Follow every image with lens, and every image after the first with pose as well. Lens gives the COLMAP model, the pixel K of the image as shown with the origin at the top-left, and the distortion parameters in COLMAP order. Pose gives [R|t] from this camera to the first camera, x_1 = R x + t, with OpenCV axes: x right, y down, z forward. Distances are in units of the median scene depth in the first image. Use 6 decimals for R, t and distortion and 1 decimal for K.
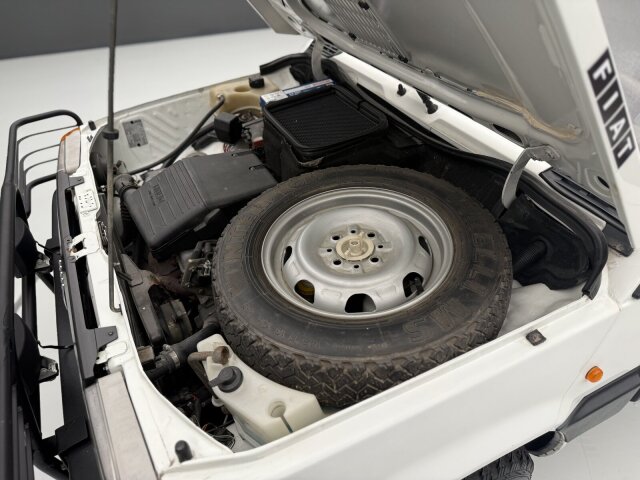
lens RADIAL K [[449.3, 0, 320.0], [0, 449.3, 240.0], [0, 0, 1]] dist [0.054257, -0.089232]
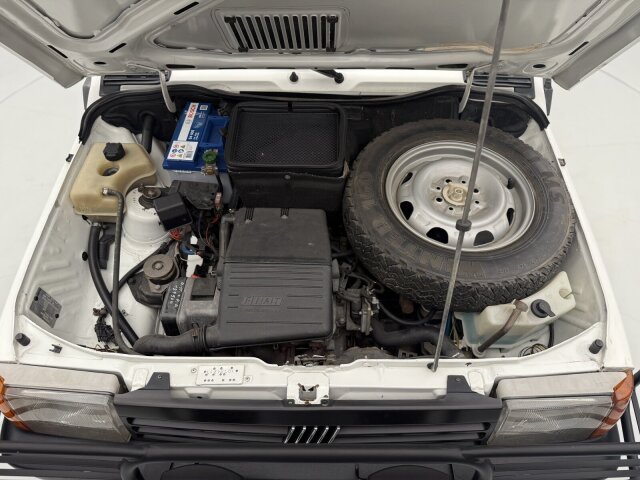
lens RADIAL K [[449.3, 0, 320.0], [0, 449.3, 240.0], [0, 0, 1]] dist [0.054257, -0.089232]
pose [[0.471810, -0.661588, 0.582835, -0.719824], [0.551504, 0.737198, 0.390362, -0.462806], [-0.687924, 0.137259, 0.712686, 0.268153]]
